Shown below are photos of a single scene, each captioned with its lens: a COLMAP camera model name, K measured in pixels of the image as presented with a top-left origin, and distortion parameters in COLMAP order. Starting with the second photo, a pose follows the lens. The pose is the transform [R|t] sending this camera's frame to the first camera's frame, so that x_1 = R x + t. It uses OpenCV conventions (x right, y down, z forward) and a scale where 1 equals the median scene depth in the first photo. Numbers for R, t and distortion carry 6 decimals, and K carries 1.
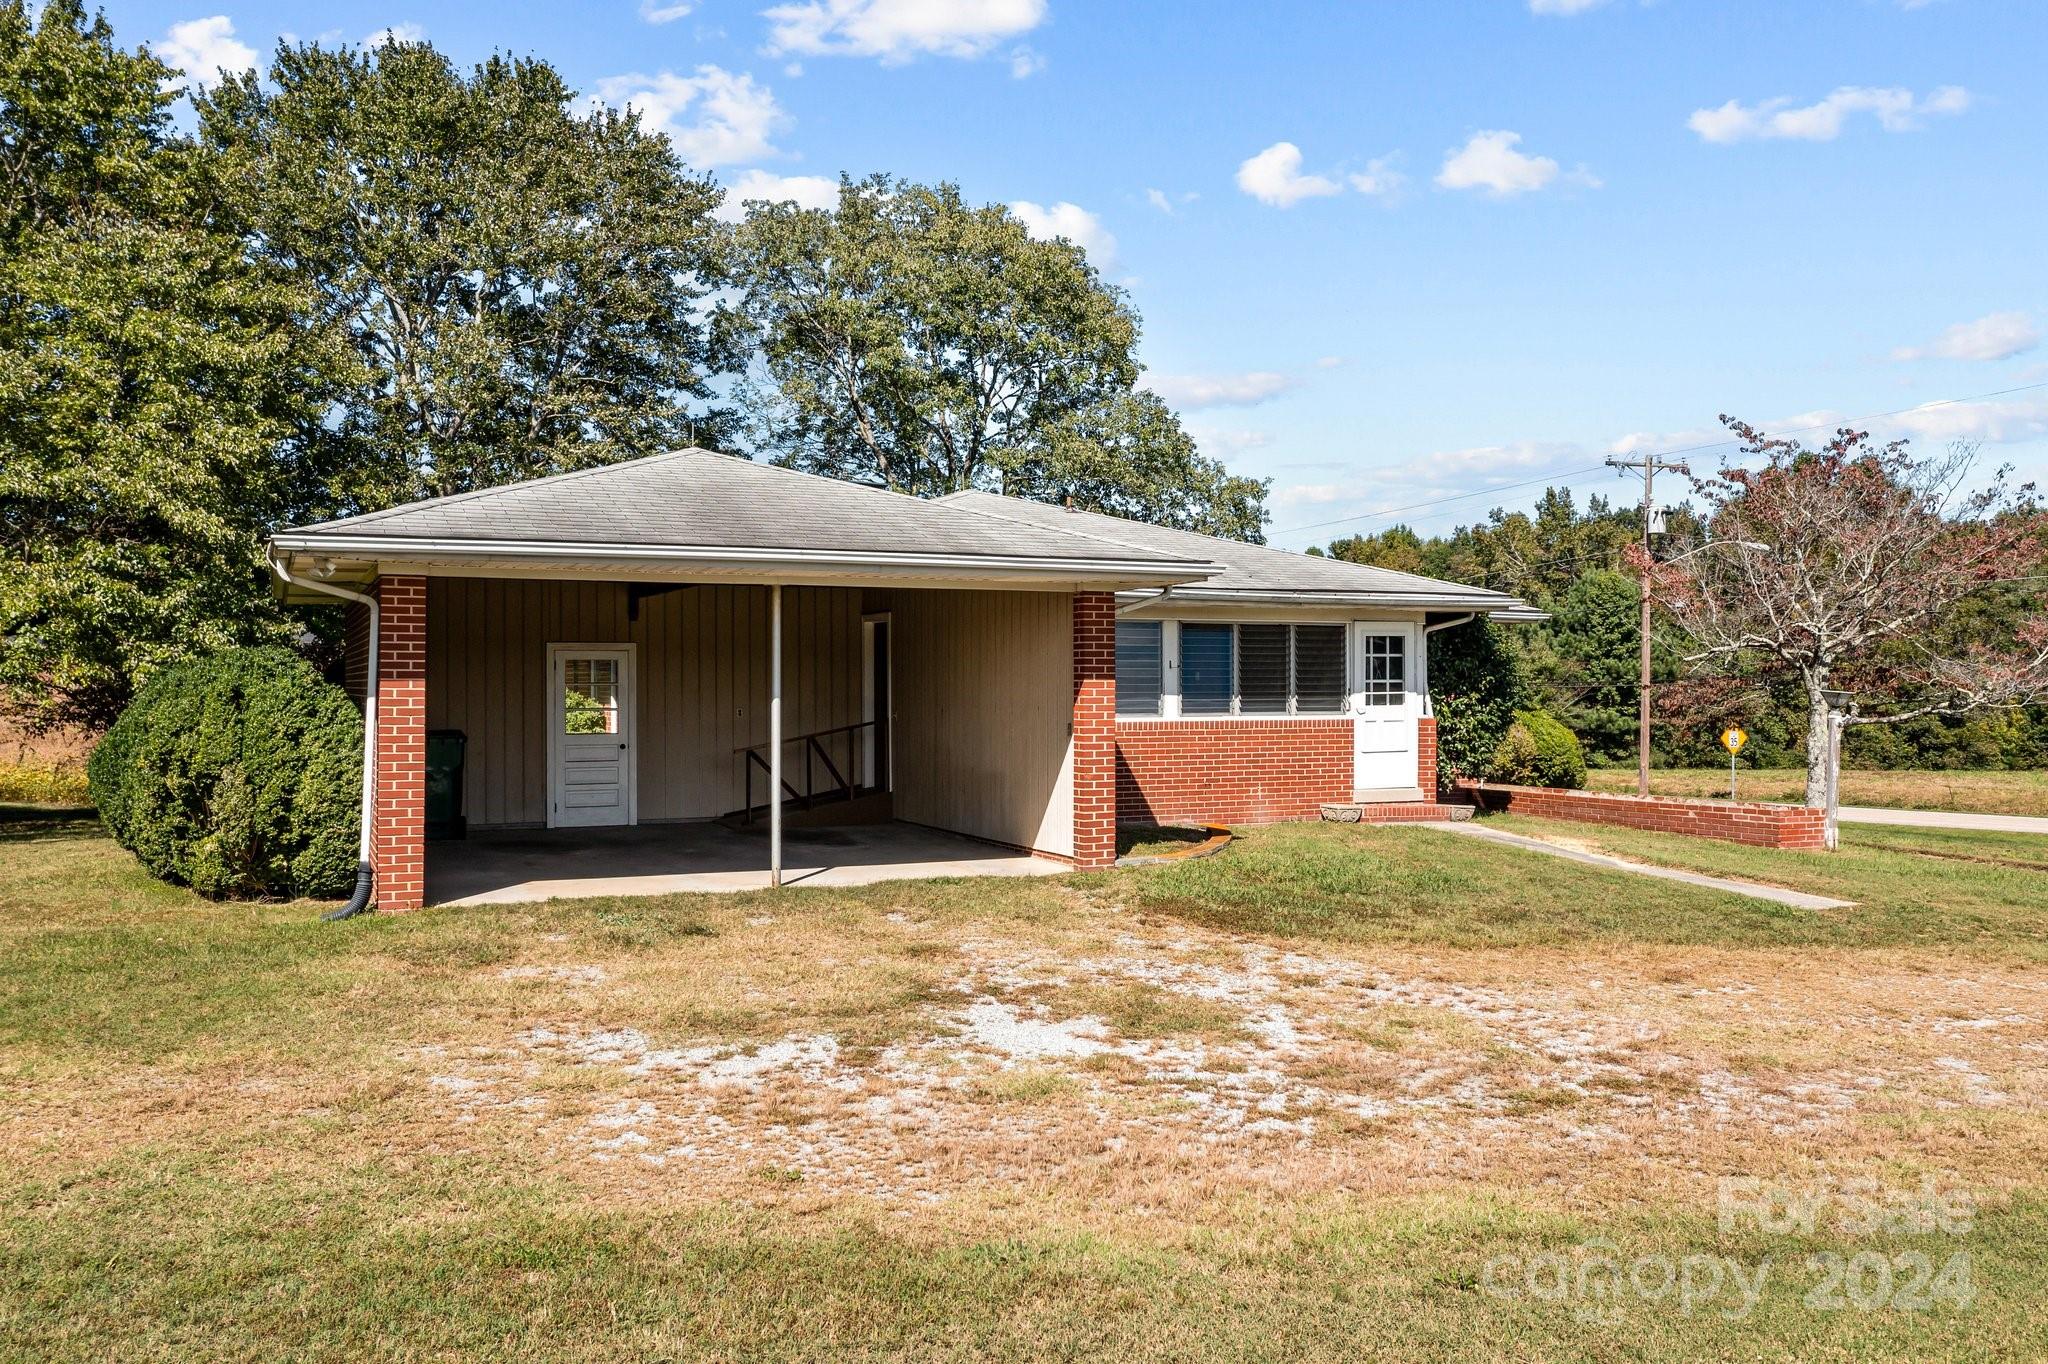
lens RADIAL K [[1650.6, 0, 1018.6], [0, 1650.6, 672.5], [0, 0, 1]] dist [0.001432, 0.000047]
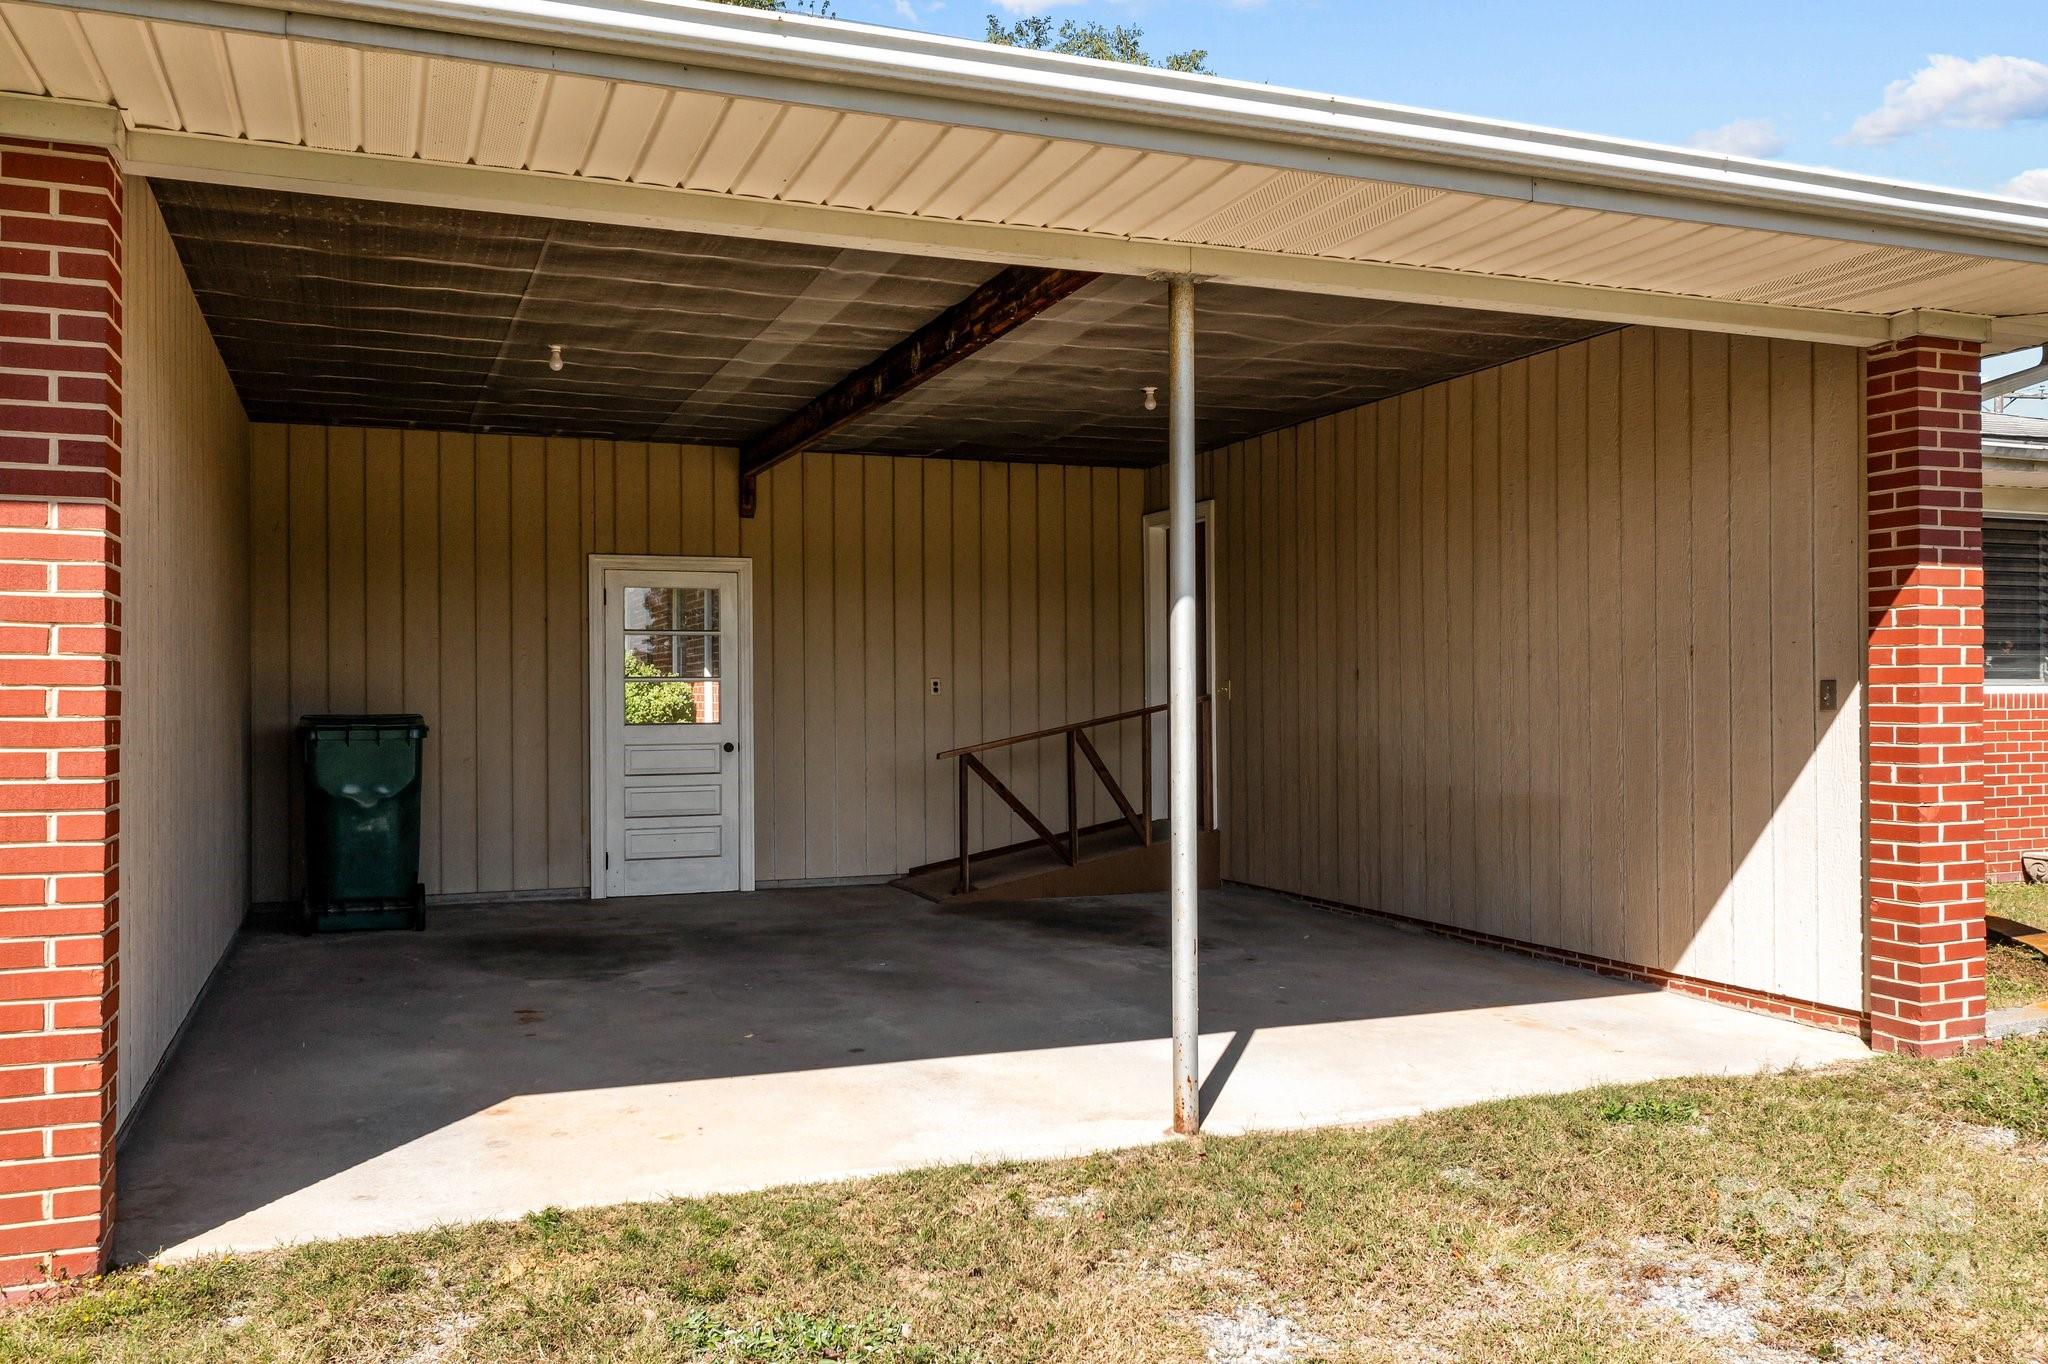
lens RADIAL K [[1633.2, 0, 1024.0], [0, 1633.2, 682.0], [0, 0, 1]] dist [0.004034, 0.001840]
pose [[0.999060, -0.004593, -0.043096, -0.122841], [0.004533, 0.999989, -0.001489, 0.025366], [0.043102, 0.001293, 0.999070, 0.479777]]
